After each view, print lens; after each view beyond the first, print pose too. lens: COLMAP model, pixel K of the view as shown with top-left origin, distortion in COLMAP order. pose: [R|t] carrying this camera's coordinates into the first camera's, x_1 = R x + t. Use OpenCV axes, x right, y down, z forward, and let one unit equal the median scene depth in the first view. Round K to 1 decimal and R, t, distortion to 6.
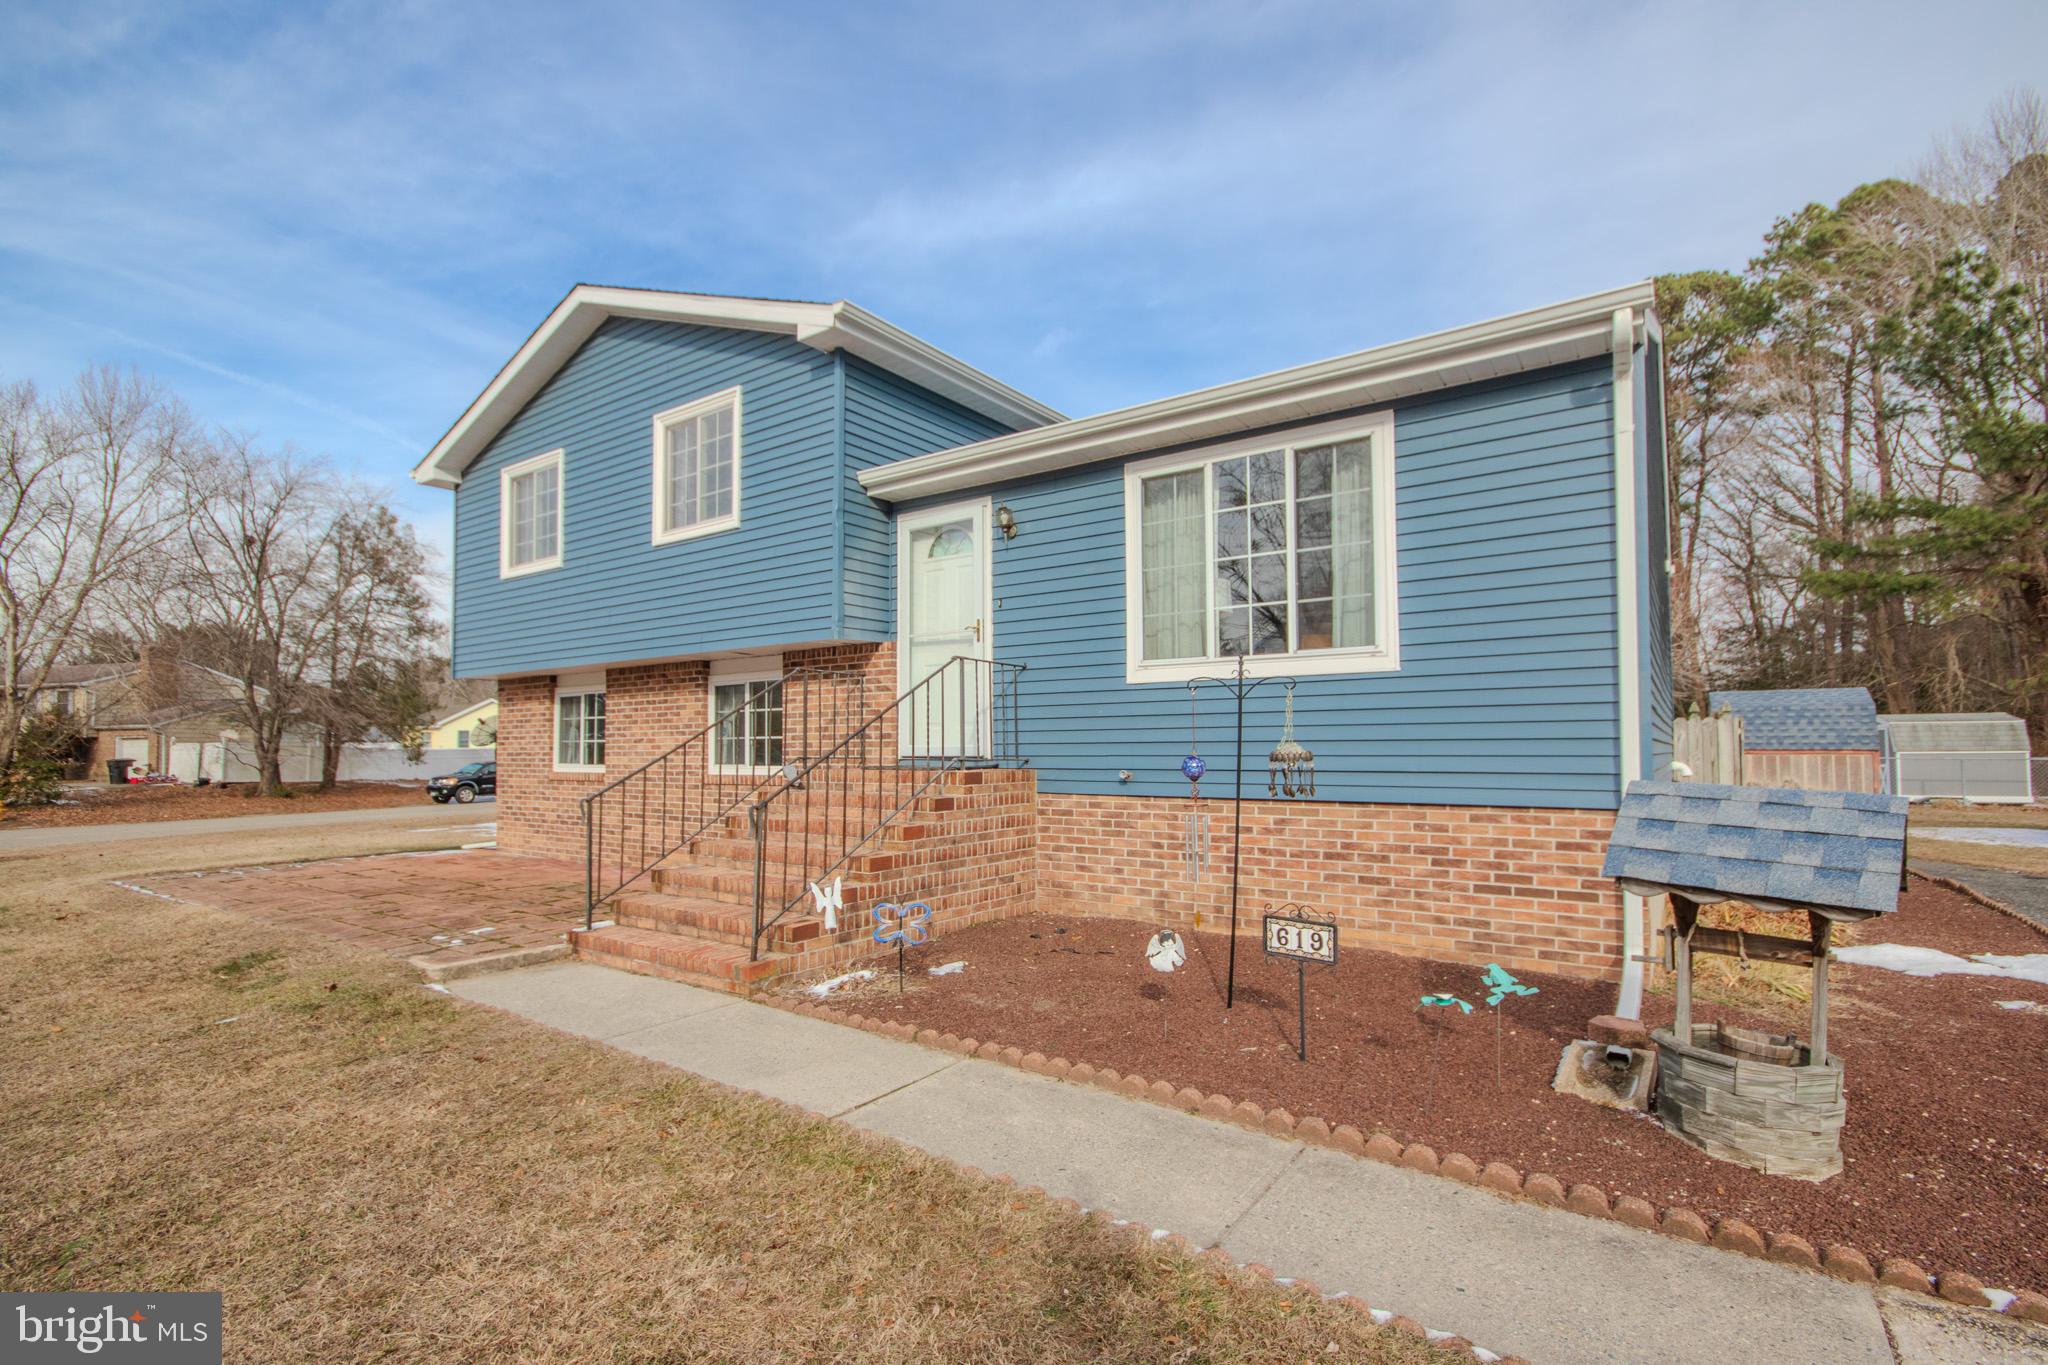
lens RADIAL K [[956.4, 0, 1021.1], [0, 956.4, 715.8], [0, 0, 1]] dist [-0.000930, 0.000024]
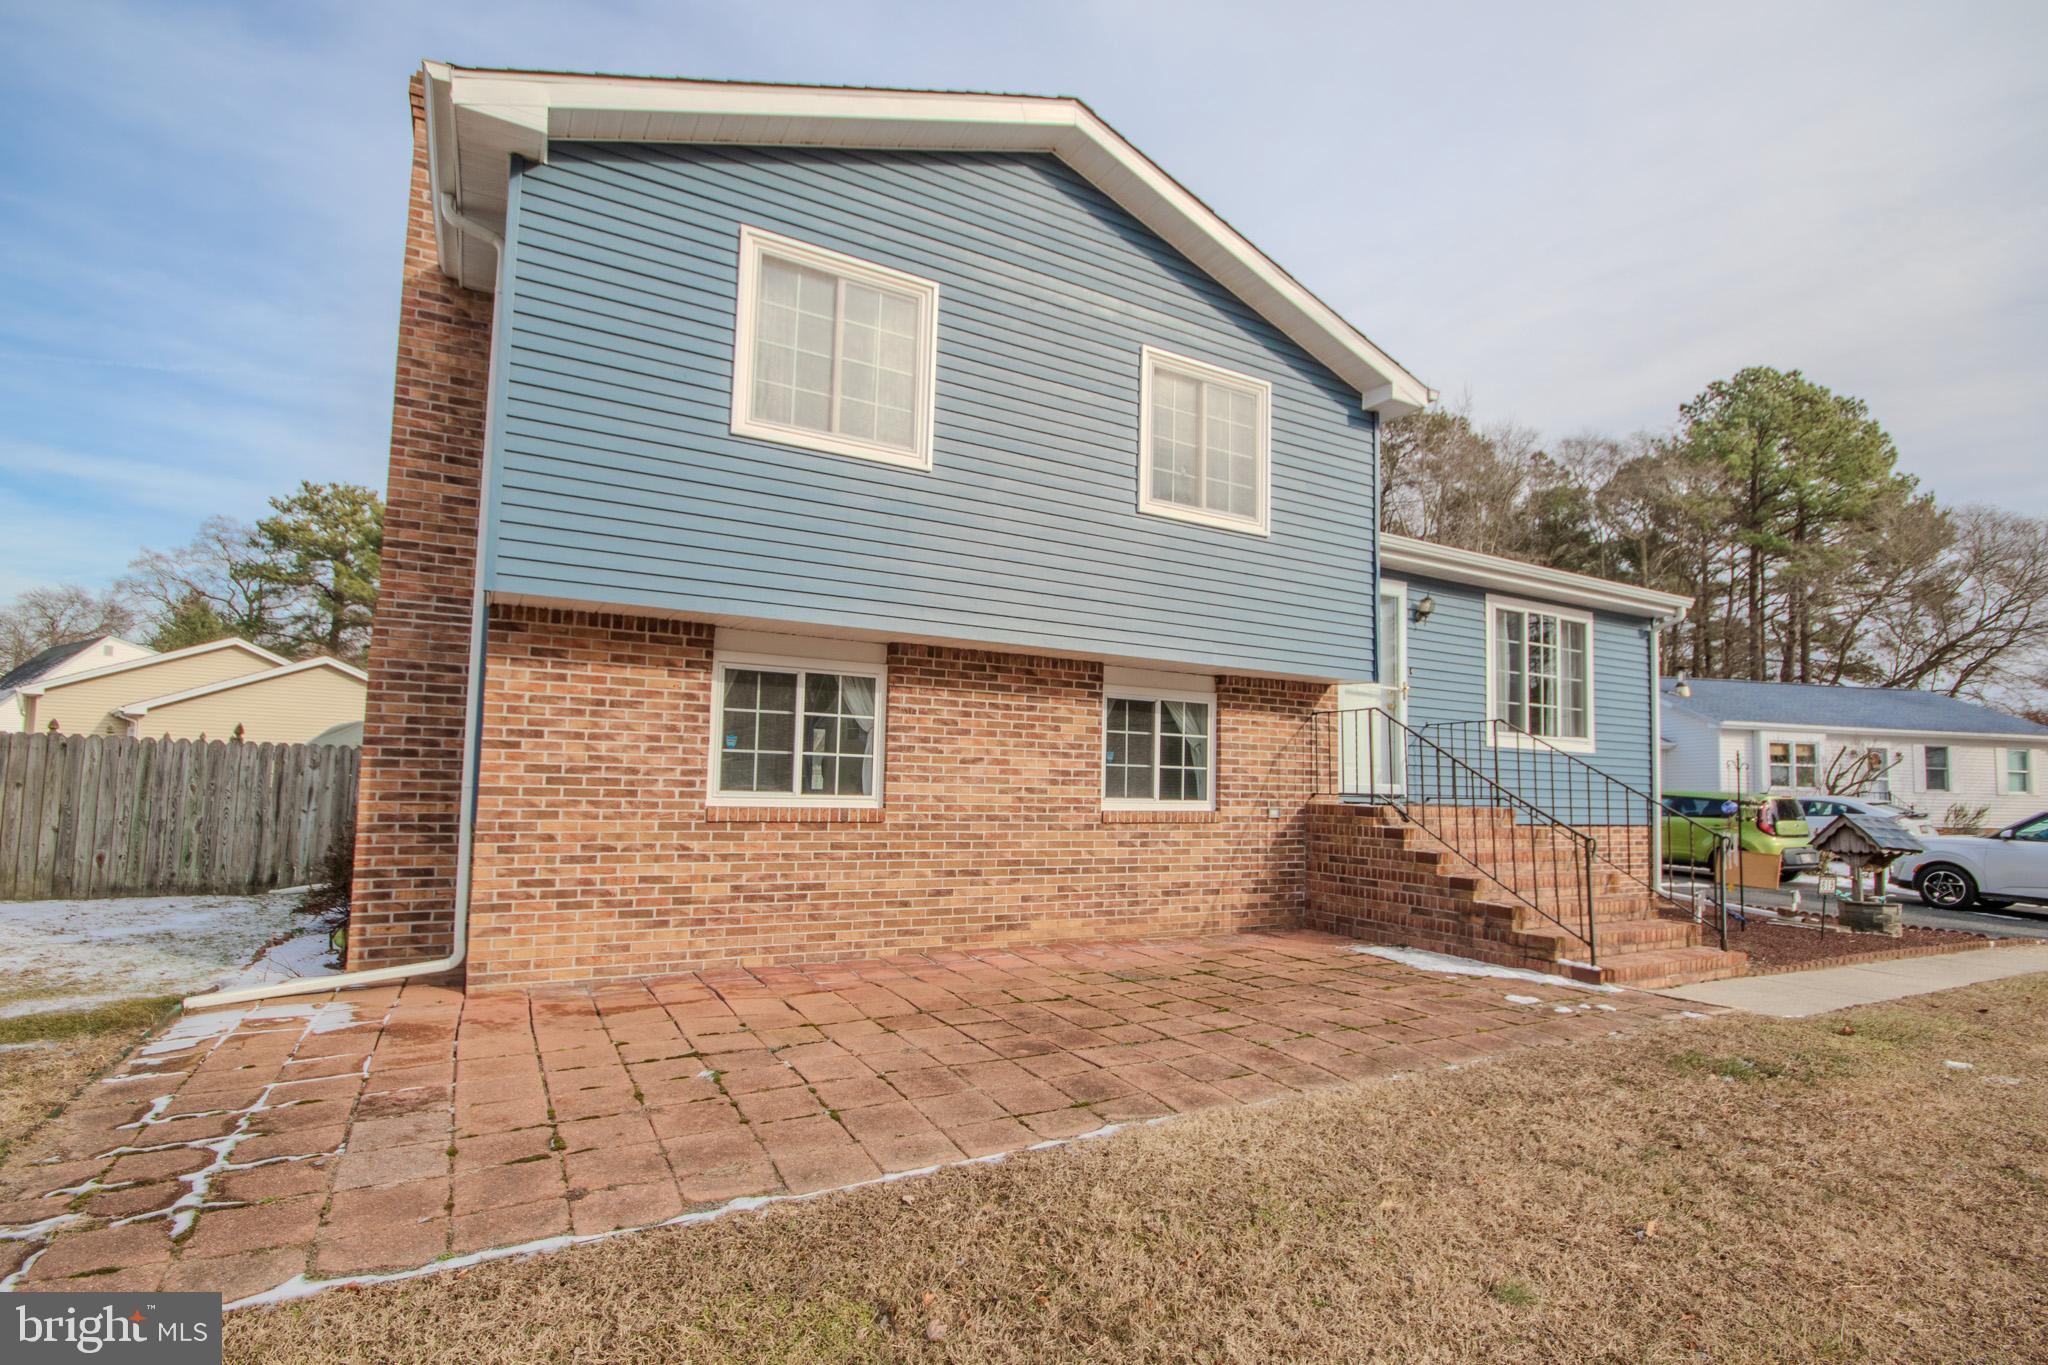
lens RADIAL K [[956.4, 0, 1021.1], [0, 956.4, 715.8], [0, 0, 1]] dist [-0.000930, 0.000024]
pose [[0.426387, 0.078734, 0.901107, -1.107165], [-0.060338, 0.996461, -0.058515, 0.035617], [-0.902526, -0.029421, 0.429629, 0.755216]]
